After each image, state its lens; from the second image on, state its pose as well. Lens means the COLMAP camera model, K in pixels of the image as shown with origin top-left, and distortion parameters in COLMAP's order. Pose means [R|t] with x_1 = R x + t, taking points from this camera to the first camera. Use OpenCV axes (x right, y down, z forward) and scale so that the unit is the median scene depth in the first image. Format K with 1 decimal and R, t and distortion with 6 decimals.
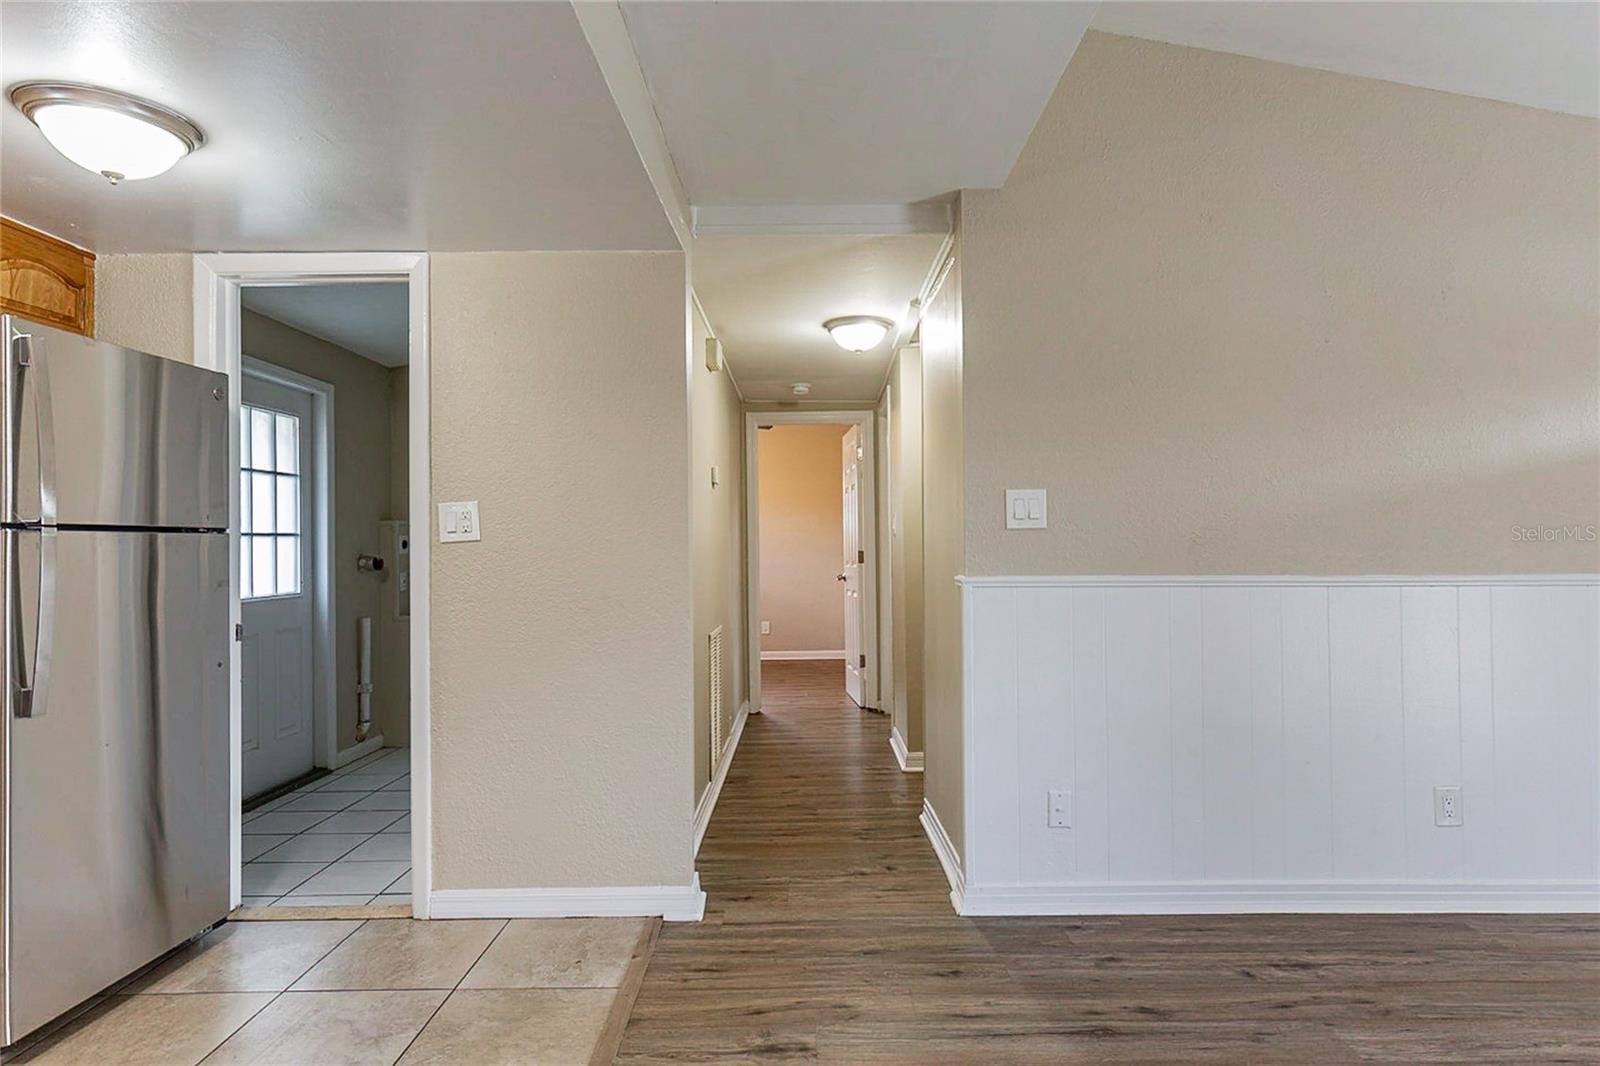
lens RADIAL K [[887.3, 0, 800.0], [0, 887.3, 533.0], [0, 0, 1]] dist [0.001739, 0.000254]
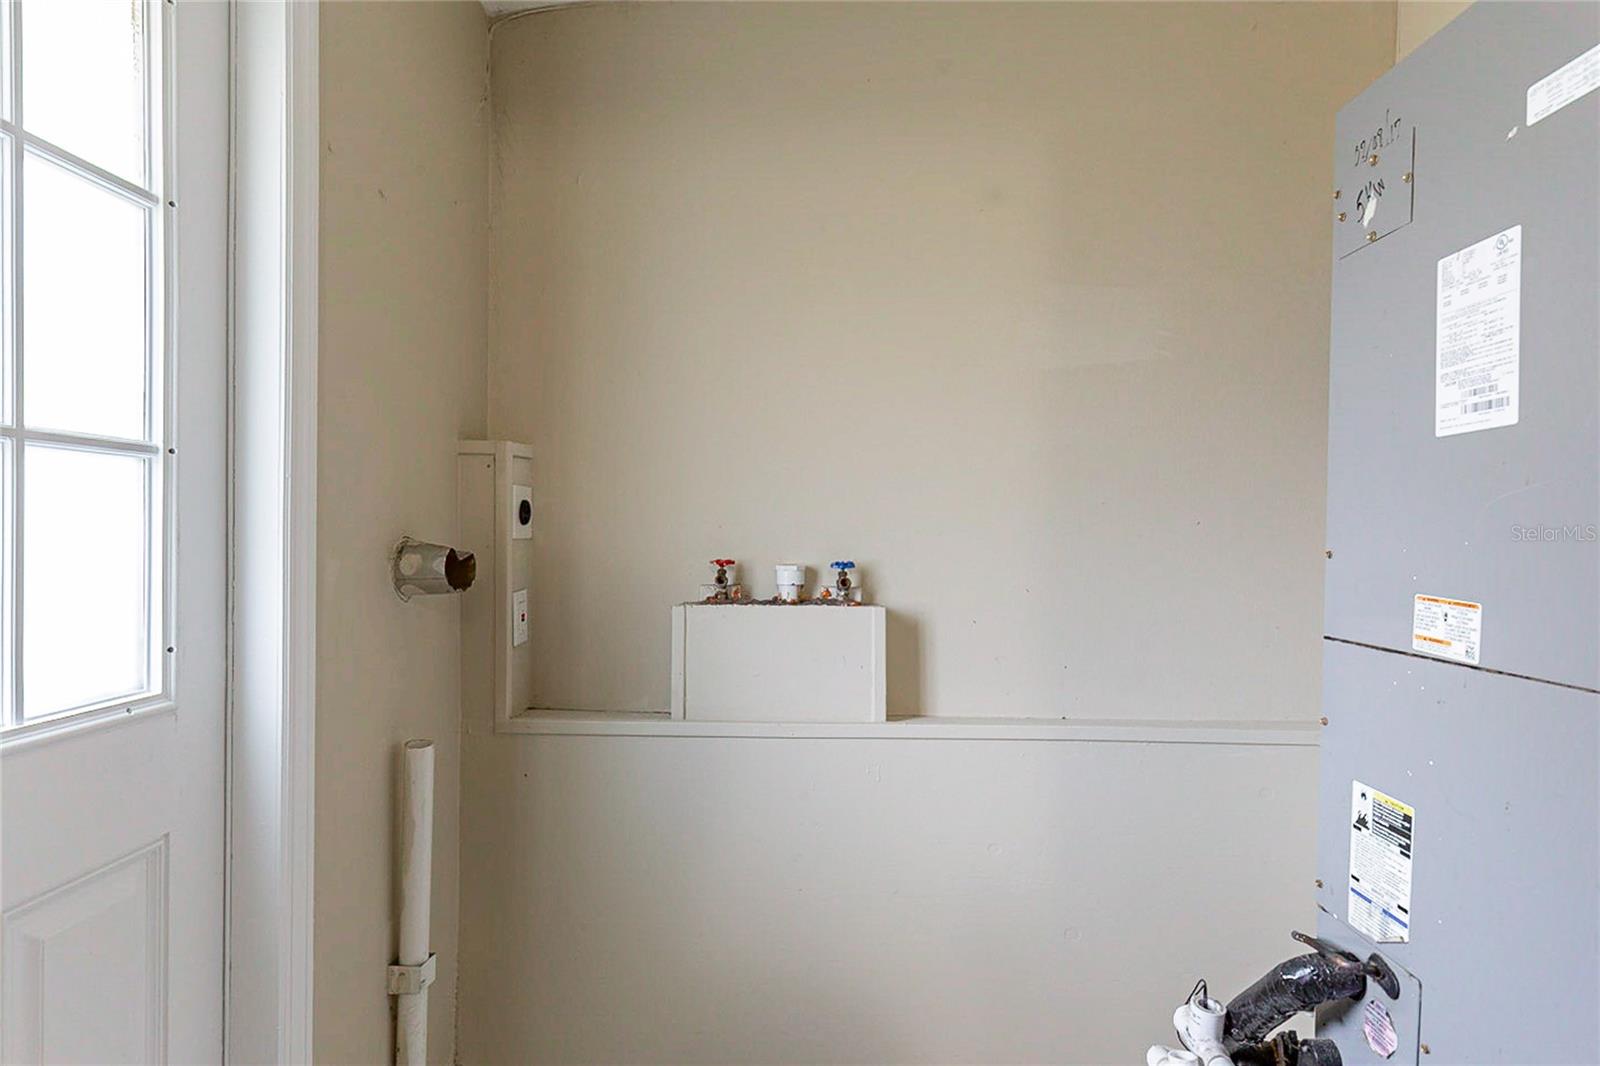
lens RADIAL K [[892.9, 0, 800.0], [0, 892.9, 533.0], [0, 0, 1]] dist [0.003240, 0.000677]
pose [[0.999691, 0.015604, -0.019325, -0.353562], [-0.015499, 0.999864, 0.005572, 0.018527], [0.019410, -0.005271, 0.999798, 0.695489]]
